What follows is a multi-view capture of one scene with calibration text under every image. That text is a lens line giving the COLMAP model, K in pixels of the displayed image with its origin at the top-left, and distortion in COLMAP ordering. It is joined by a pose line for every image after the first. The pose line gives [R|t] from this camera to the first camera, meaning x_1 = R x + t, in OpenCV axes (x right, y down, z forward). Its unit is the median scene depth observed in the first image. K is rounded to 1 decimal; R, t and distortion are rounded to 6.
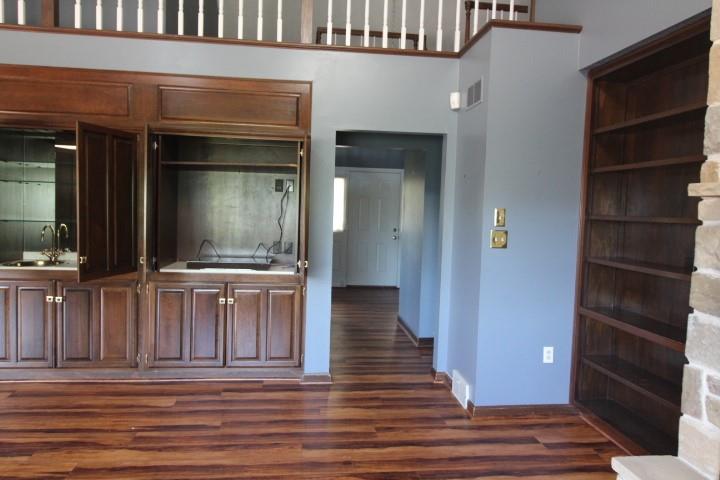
lens RADIAL K [[493.4, 0, 357.5], [0, 493.4, 235.7], [0, 0, 1]] dist [0.007933, -0.004549]
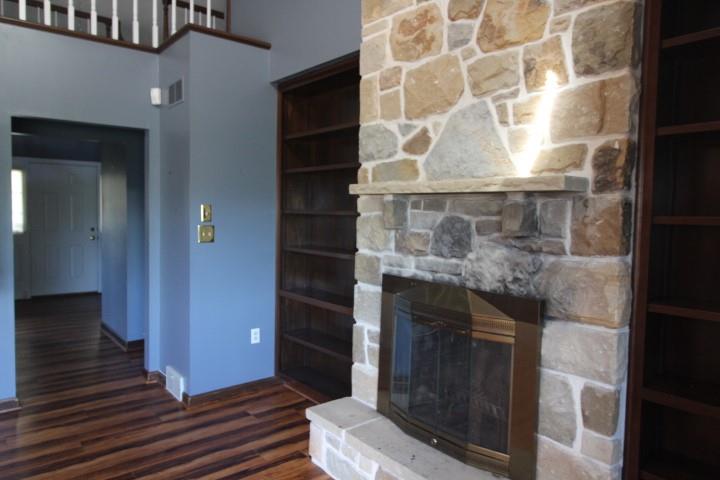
lens RADIAL K [[493.4, 0, 355.2], [0, 493.4, 237.1], [0, 0, 1]] dist [0.007933, -0.004549]
pose [[0.843387, -0.043316, 0.535557, -0.010525], [0.037739, 0.999059, 0.021374, 0.003480], [-0.535979, 0.002185, 0.844228, -0.060887]]
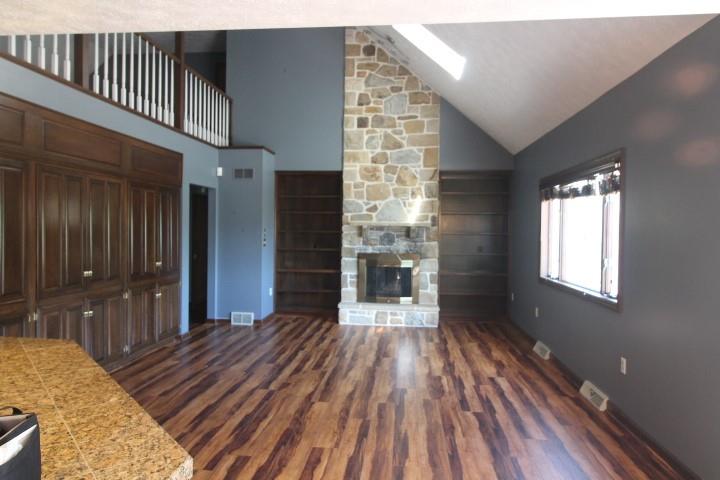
lens RADIAL K [[493.4, 0, 360.2], [0, 493.4, 238.2], [0, 0, 1]] dist [0.007933, -0.004549]
pose [[0.208093, -0.049478, 0.976857, -1.758204], [0.051211, 0.997901, 0.039634, -0.076365], [-0.976768, 0.041778, 0.210190, 0.100607]]
